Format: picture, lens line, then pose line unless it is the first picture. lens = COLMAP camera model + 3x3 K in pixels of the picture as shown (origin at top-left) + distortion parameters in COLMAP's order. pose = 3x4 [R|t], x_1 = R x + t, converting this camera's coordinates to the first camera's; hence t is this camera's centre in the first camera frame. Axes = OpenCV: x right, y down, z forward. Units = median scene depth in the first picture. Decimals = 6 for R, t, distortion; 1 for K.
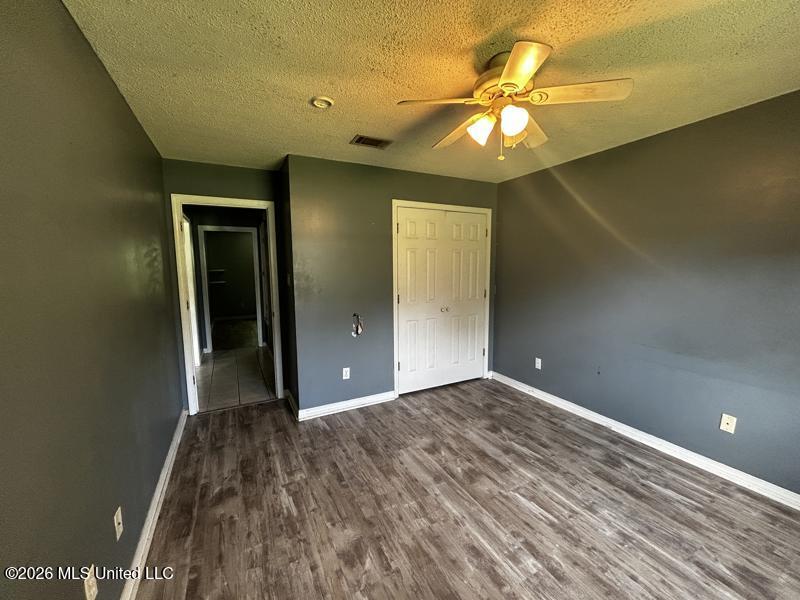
lens RADIAL K [[322.4, 0, 398.4], [0, 322.4, 307.5], [0, 0, 1]] dist [0.002481, 0.000933]
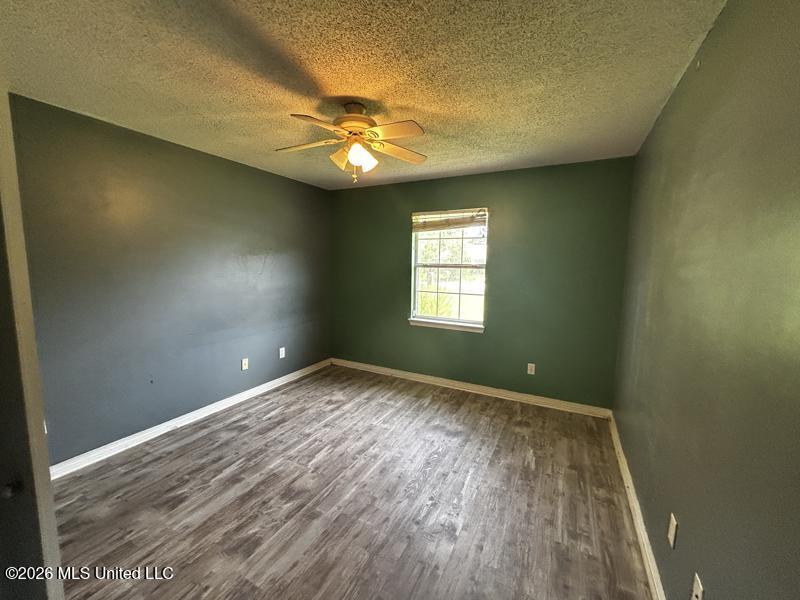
lens RADIAL K [[322.4, 0, 396.7], [0, 322.4, 308.1], [0, 0, 1]] dist [0.002481, 0.000933]
pose [[-0.568559, -0.113195, 0.814818, -0.631770], [0.100405, 0.973534, 0.205304, -0.151707], [-0.816492, 0.198539, -0.542146, 1.173851]]
